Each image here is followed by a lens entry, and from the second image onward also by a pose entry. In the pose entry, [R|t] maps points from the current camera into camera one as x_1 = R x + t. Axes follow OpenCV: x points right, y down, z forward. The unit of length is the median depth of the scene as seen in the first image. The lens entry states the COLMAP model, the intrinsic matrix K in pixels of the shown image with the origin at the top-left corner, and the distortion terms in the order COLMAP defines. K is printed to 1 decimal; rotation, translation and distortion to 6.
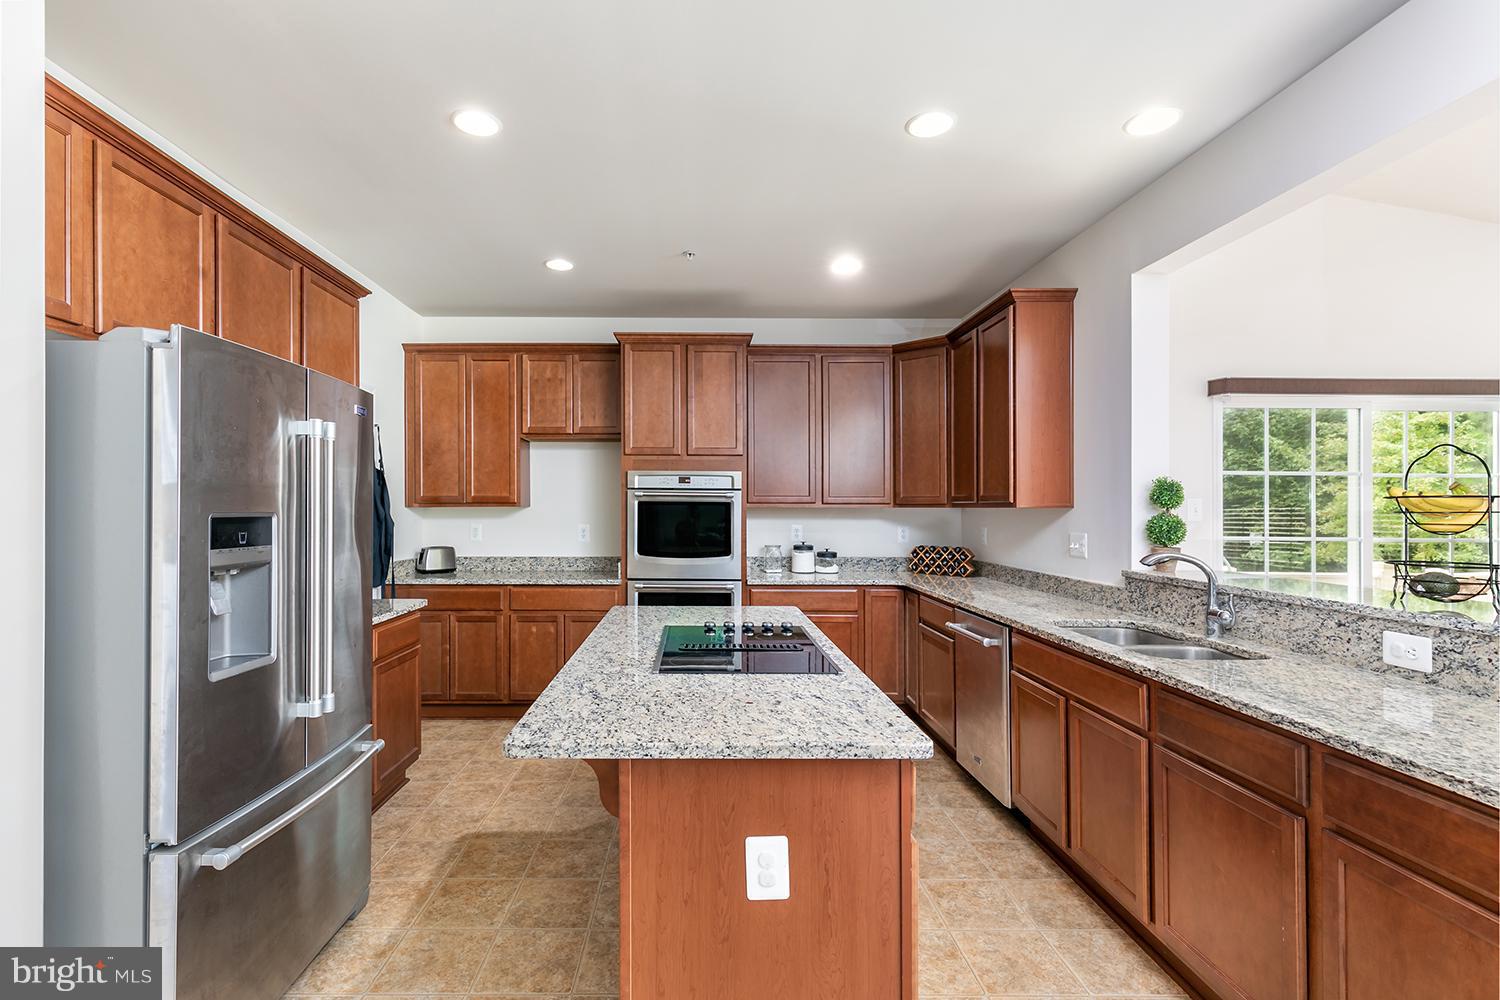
lens RADIAL K [[674.0, 0, 750.6], [0, 674.0, 503.6], [0, 0, 1]] dist [0.005383, -0.000365]
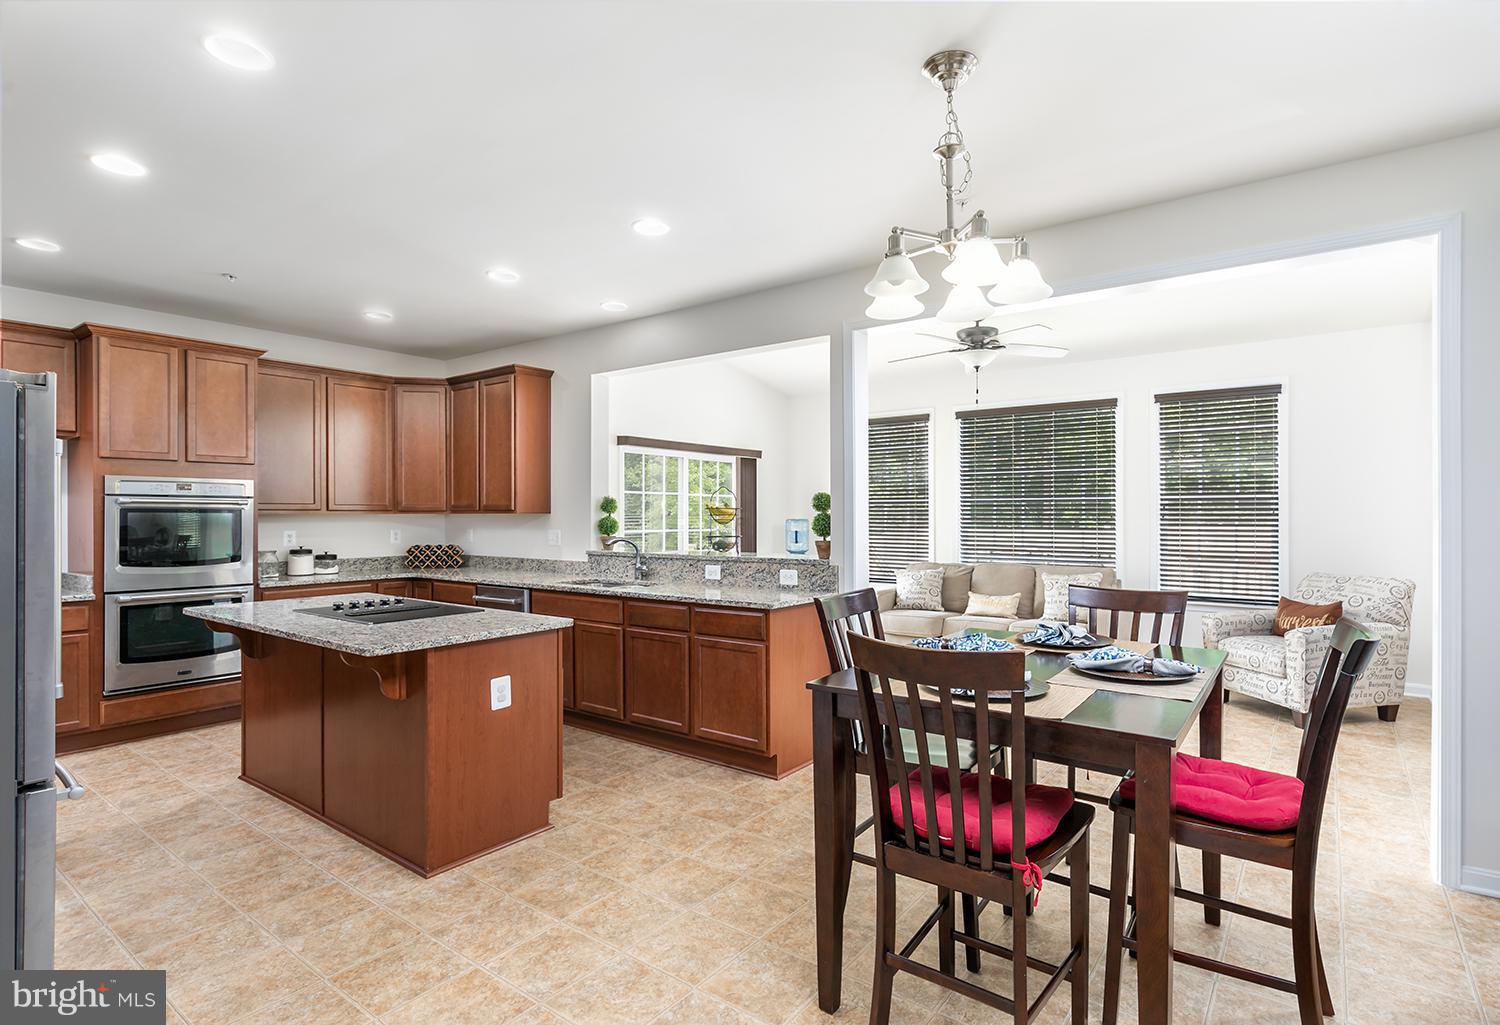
lens RADIAL K [[789.5, 0, 749.1], [0, 789.5, 511.8], [0, 0, 1]] dist [-0.000442, -0.000007]
pose [[0.648503, -0.002540, 0.761208, -0.445314], [-0.000304, 0.999993, 0.003596, -0.002879], [-0.761212, -0.002563, 0.648498, -0.377029]]
